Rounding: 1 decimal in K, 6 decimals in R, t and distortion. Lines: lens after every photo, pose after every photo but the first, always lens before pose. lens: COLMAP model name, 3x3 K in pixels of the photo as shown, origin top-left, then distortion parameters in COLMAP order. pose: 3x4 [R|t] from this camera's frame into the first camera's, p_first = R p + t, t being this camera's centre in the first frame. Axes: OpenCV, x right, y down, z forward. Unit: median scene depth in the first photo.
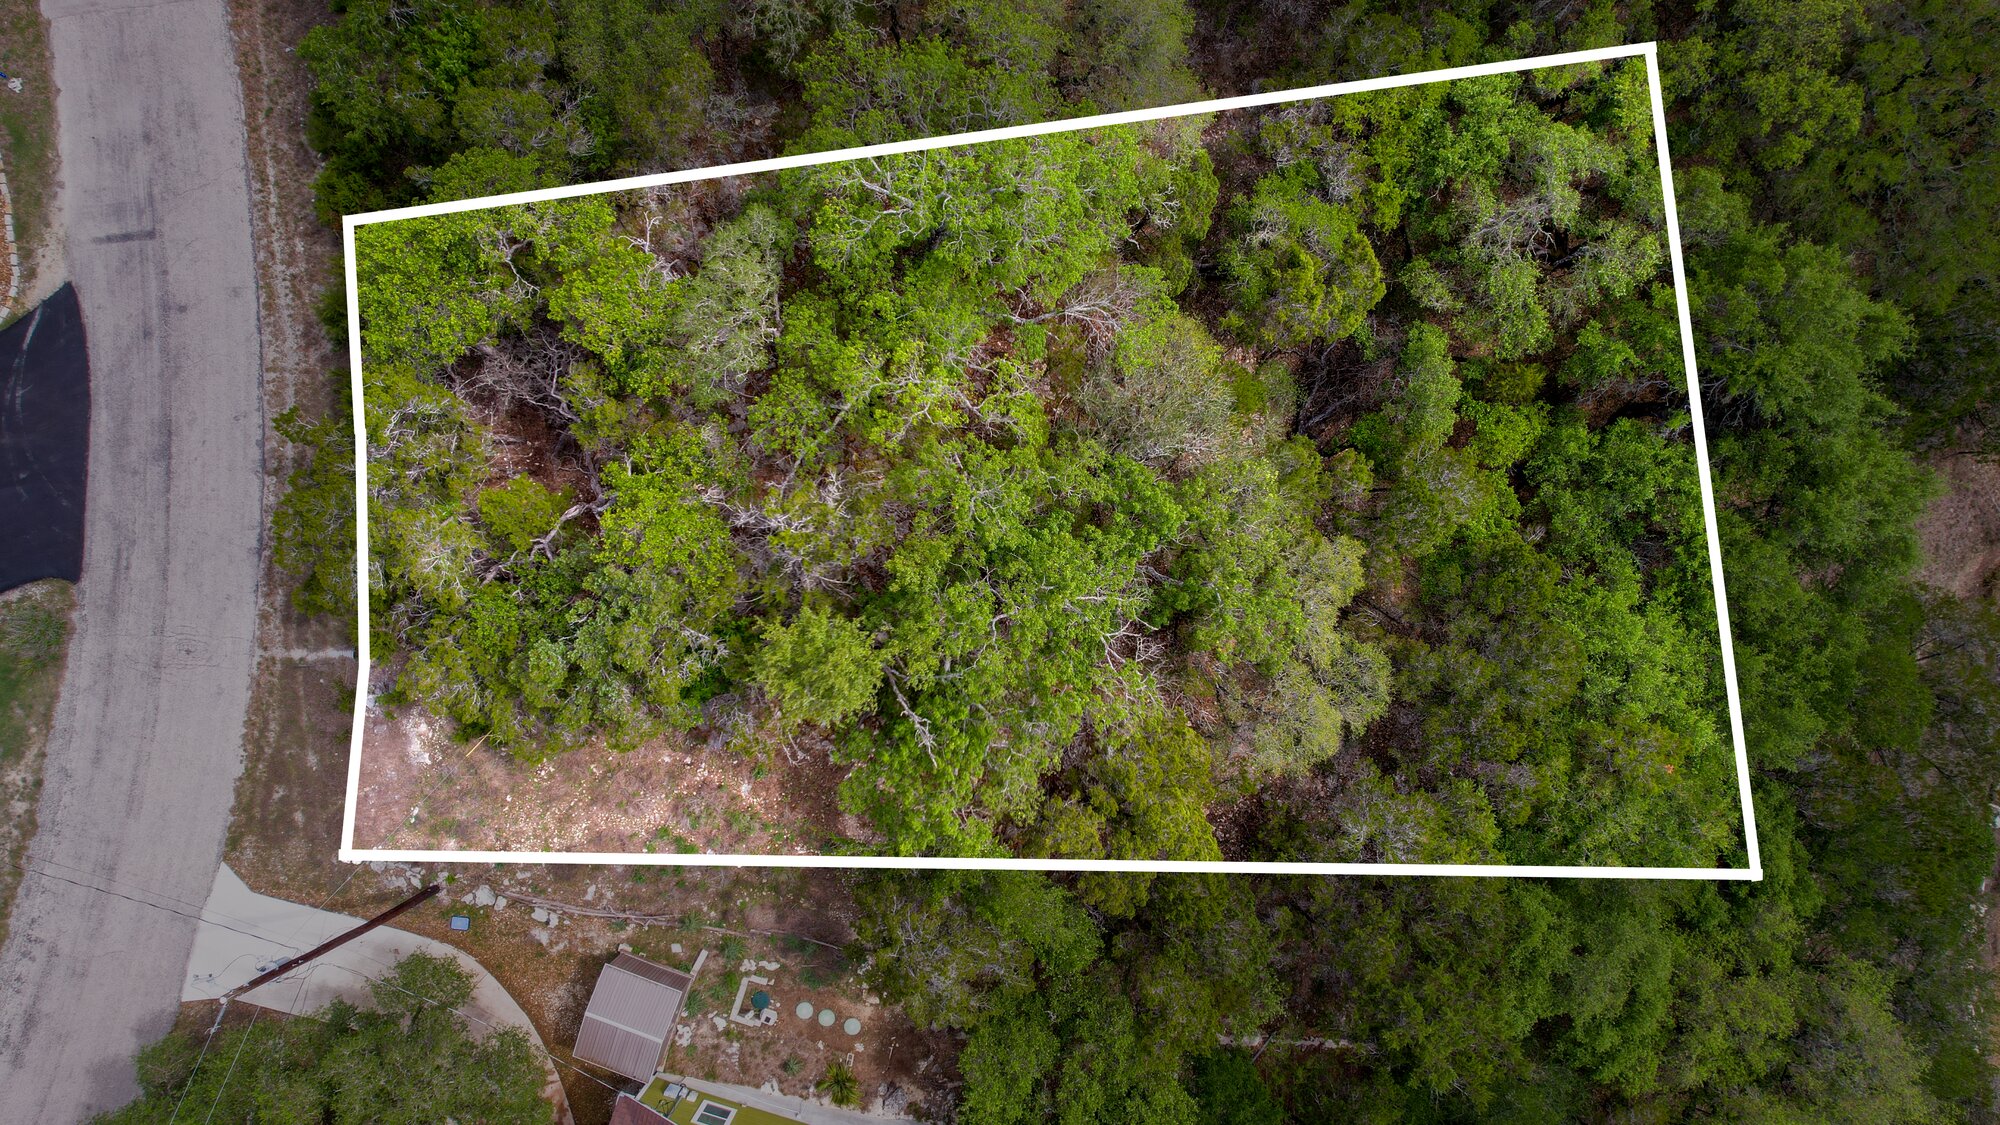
lens RADIAL K [[1294.8, 0, 1006.1], [0, 1294.8, 569.1], [0, 0, 1]] dist [-0.080759, 0.071893]
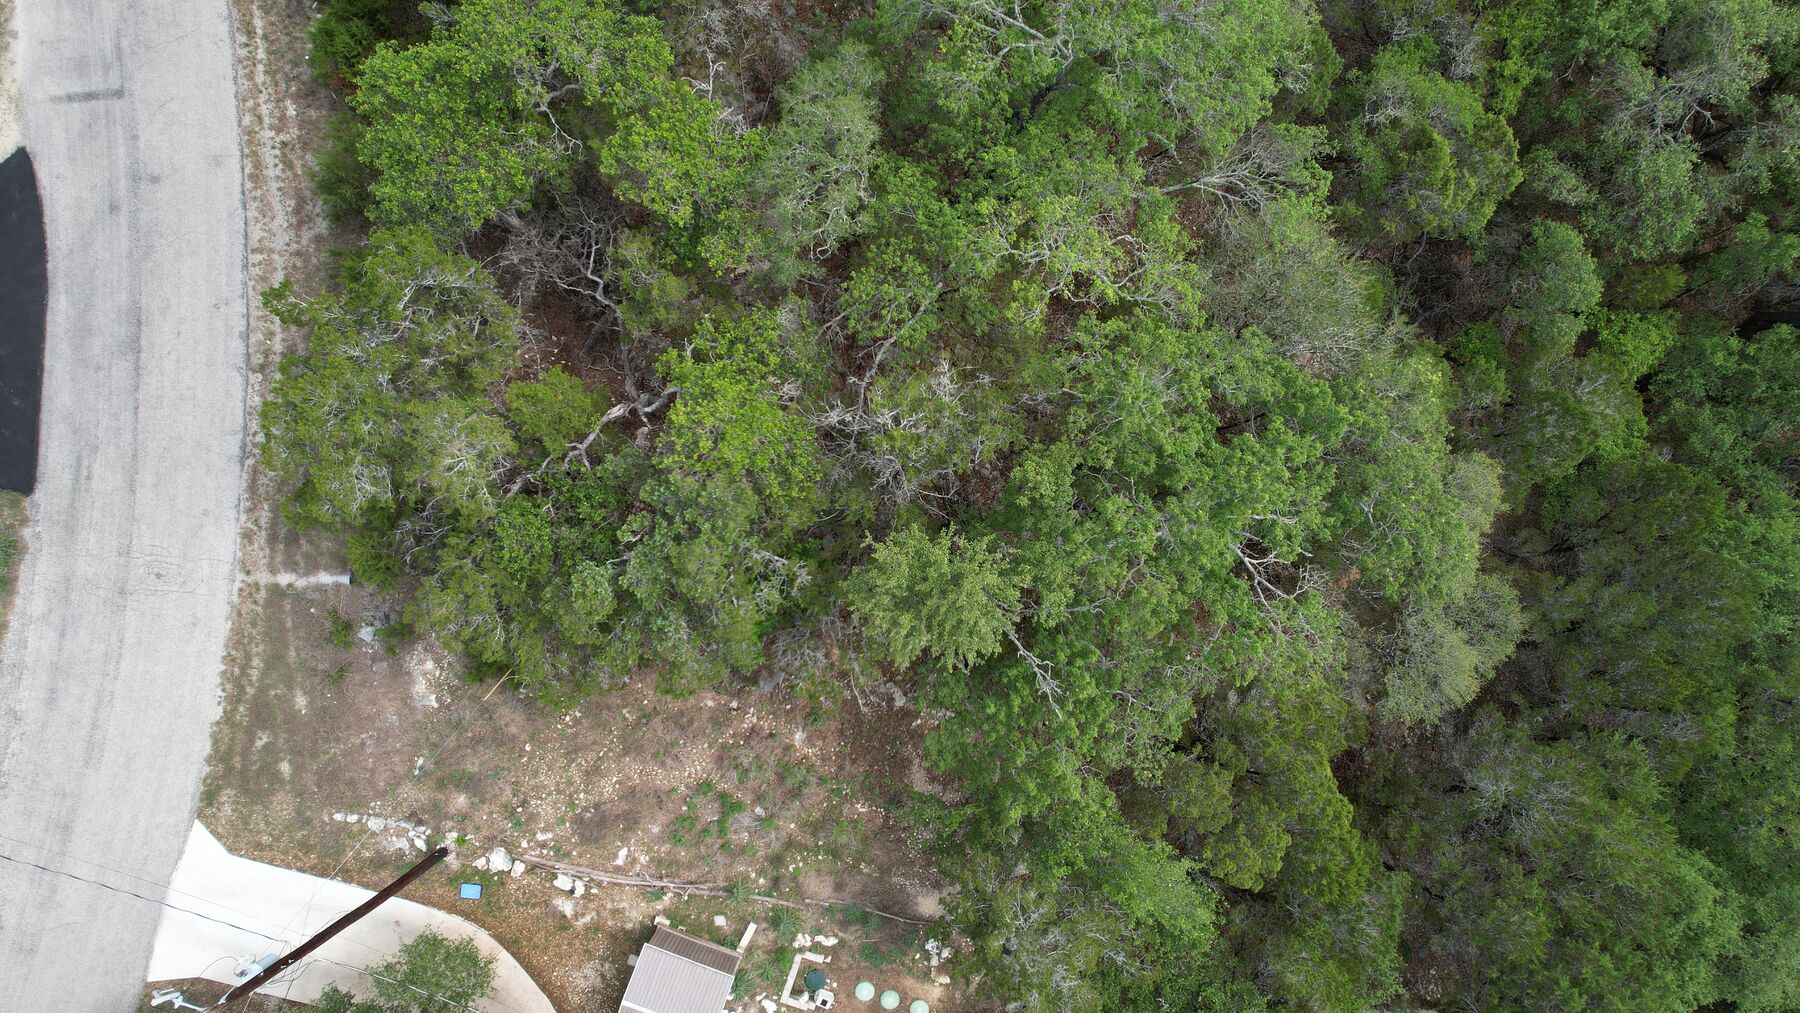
lens RADIAL K [[1165.3, 0, 901.8], [0, 1165.3, 513.5], [0, 0, 1]] dist [-0.080759, 0.071893]
pose [[0.999974, 0.007187, -0.000629, -0.137715], [-0.007187, 0.999974, -0.000207, 0.019357], [0.000627, 0.000212, 1.000000, 0.221526]]
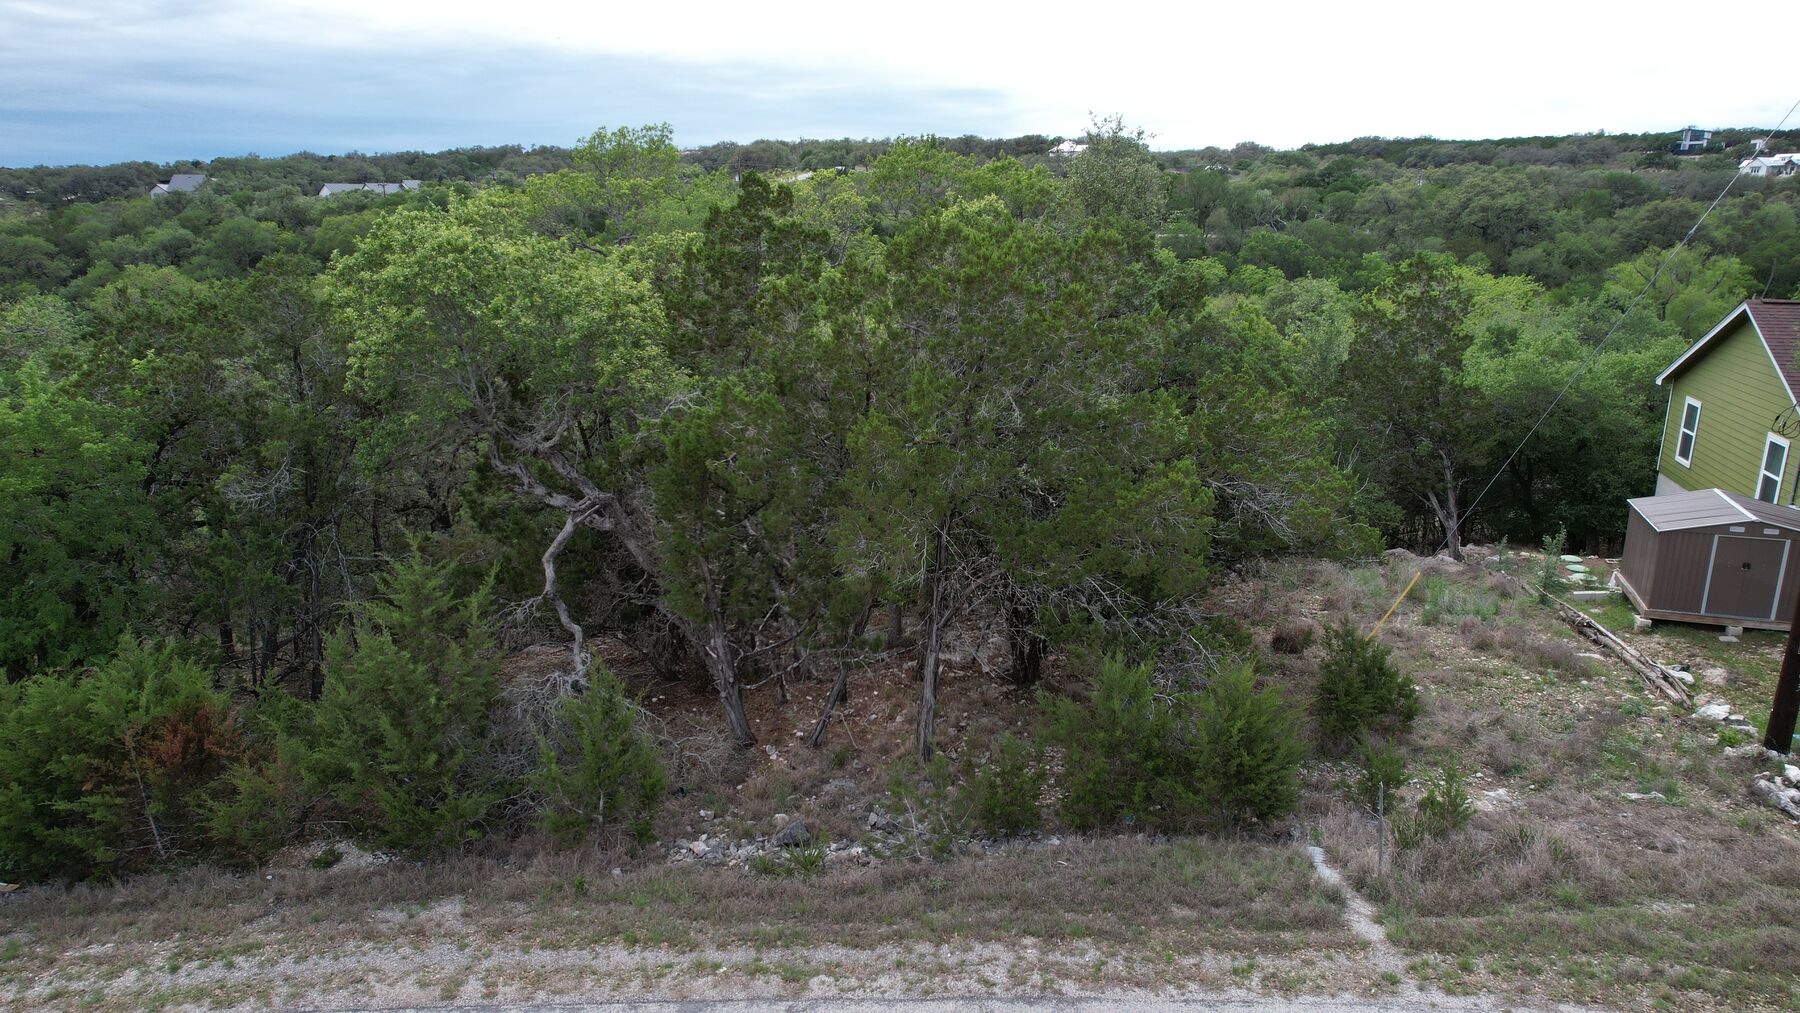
lens RADIAL K [[1165.3, 0, 895.9], [0, 1165.3, 508.4], [0, 0, 1]] dist [-0.080759, 0.071893]
pose [[0.010111, -0.254857, 0.966926, -0.811267], [0.999803, 0.019069, -0.005428, -0.053482], [-0.017055, 0.966791, 0.255000, 0.822848]]
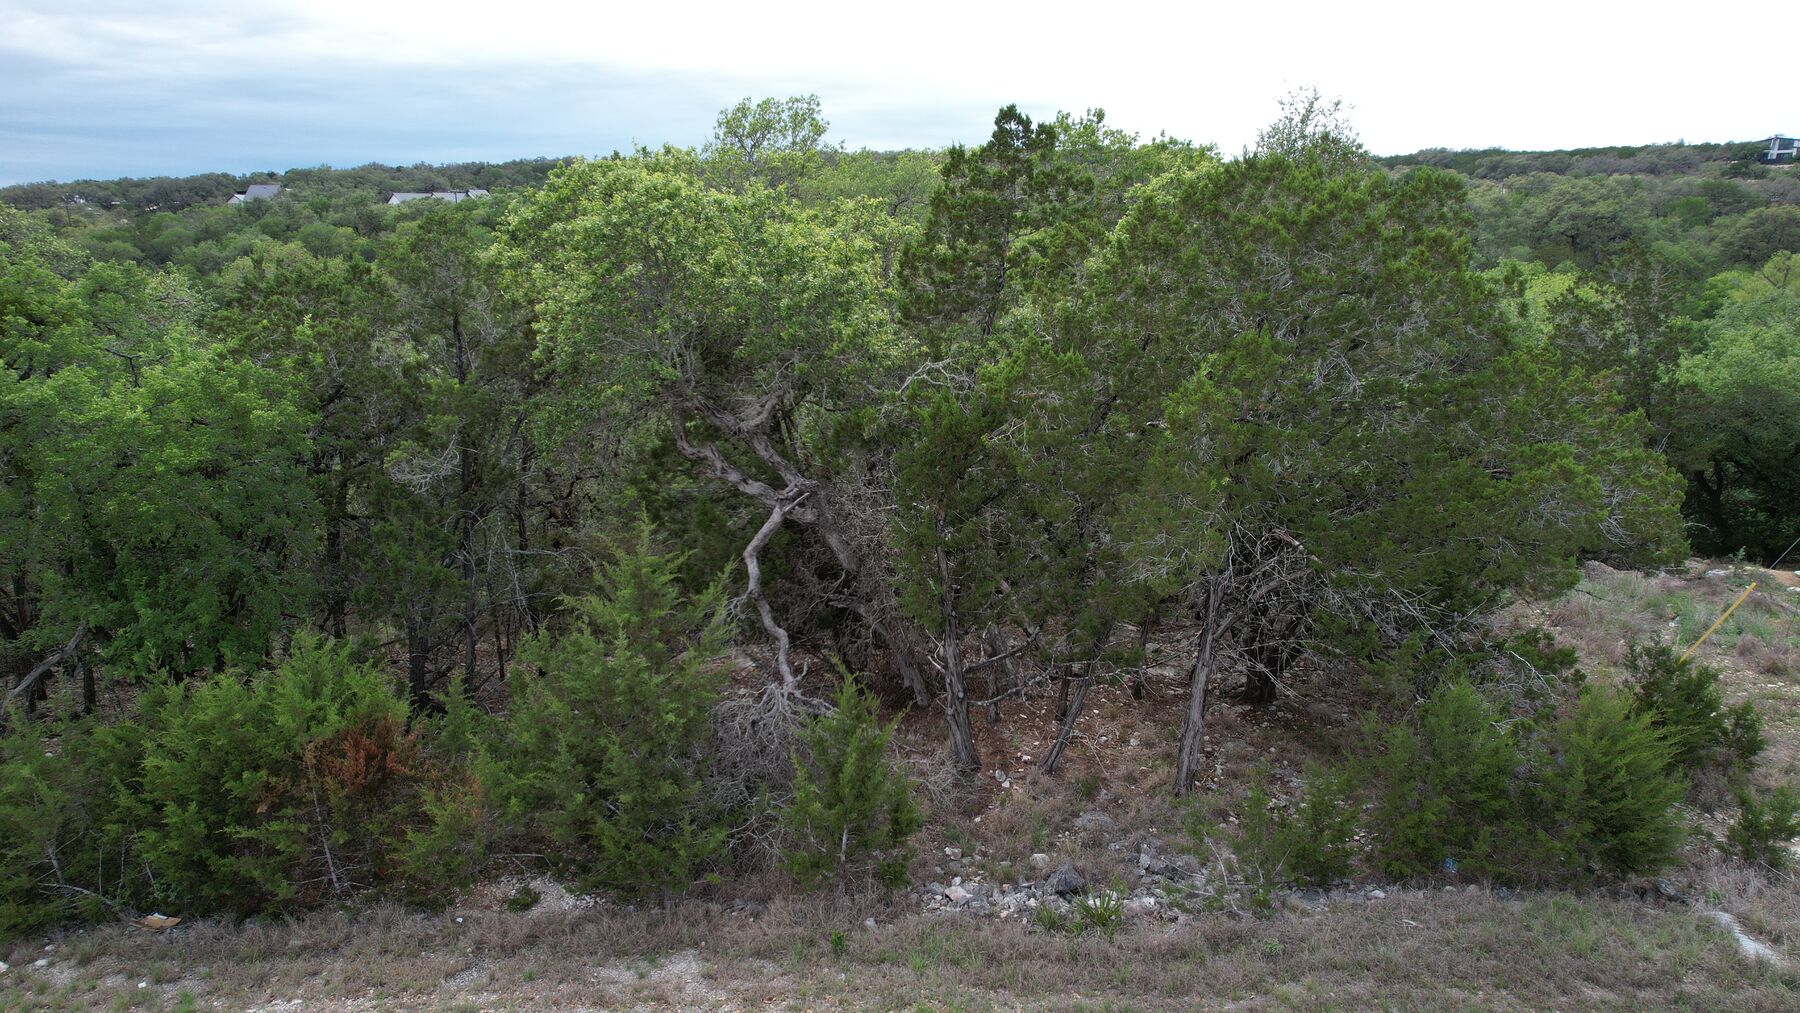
lens RADIAL K [[1165.3, 0, 893.7], [0, 1165.3, 501.8], [0, 0, 1]] dist [-0.080759, 0.071893]
pose [[0.056378, -0.238951, 0.969394, -0.763410], [0.998250, 0.030848, -0.050453, -0.117706], [-0.017848, 0.970542, 0.240272, 0.844106]]
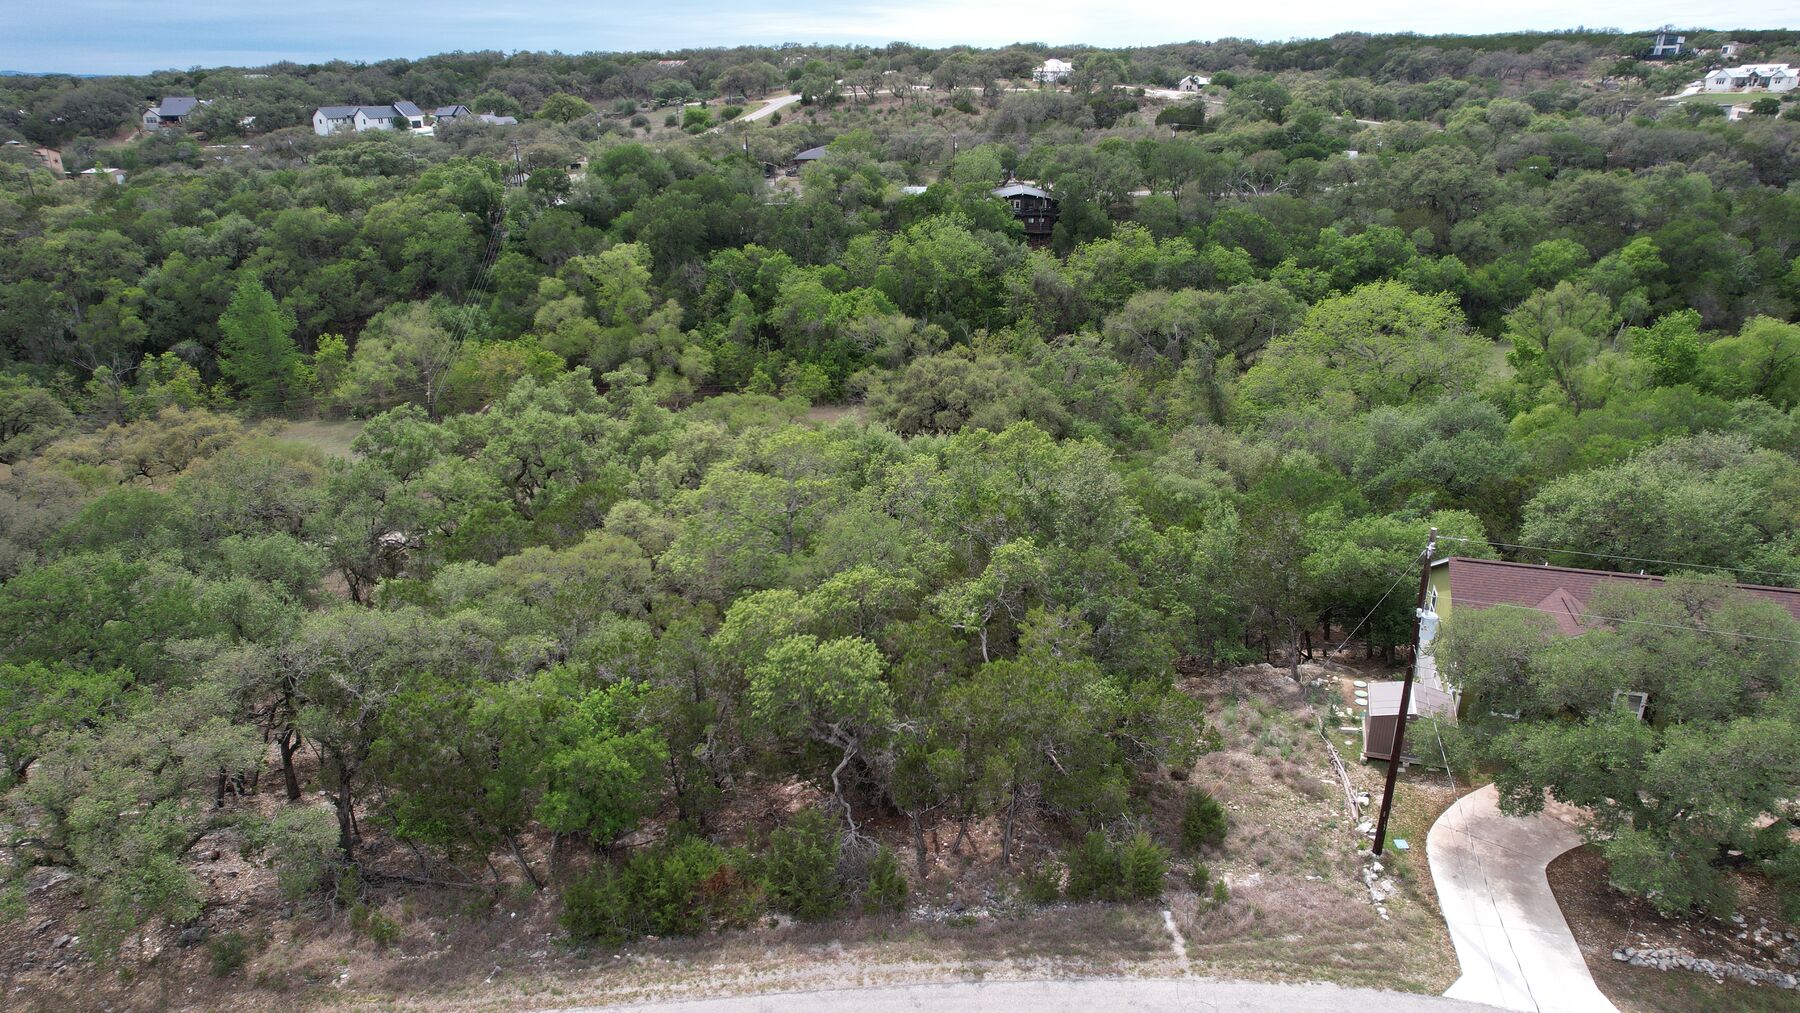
lens RADIAL K [[1165.3, 0, 894.0], [0, 1165.3, 515.5], [0, 0, 1]] dist [-0.080759, 0.071893]
pose [[-0.008325, -0.359574, 0.933080, -1.199303], [0.999915, 0.006413, 0.011393, -0.145480], [-0.010080, 0.933095, 0.359490, 0.424385]]
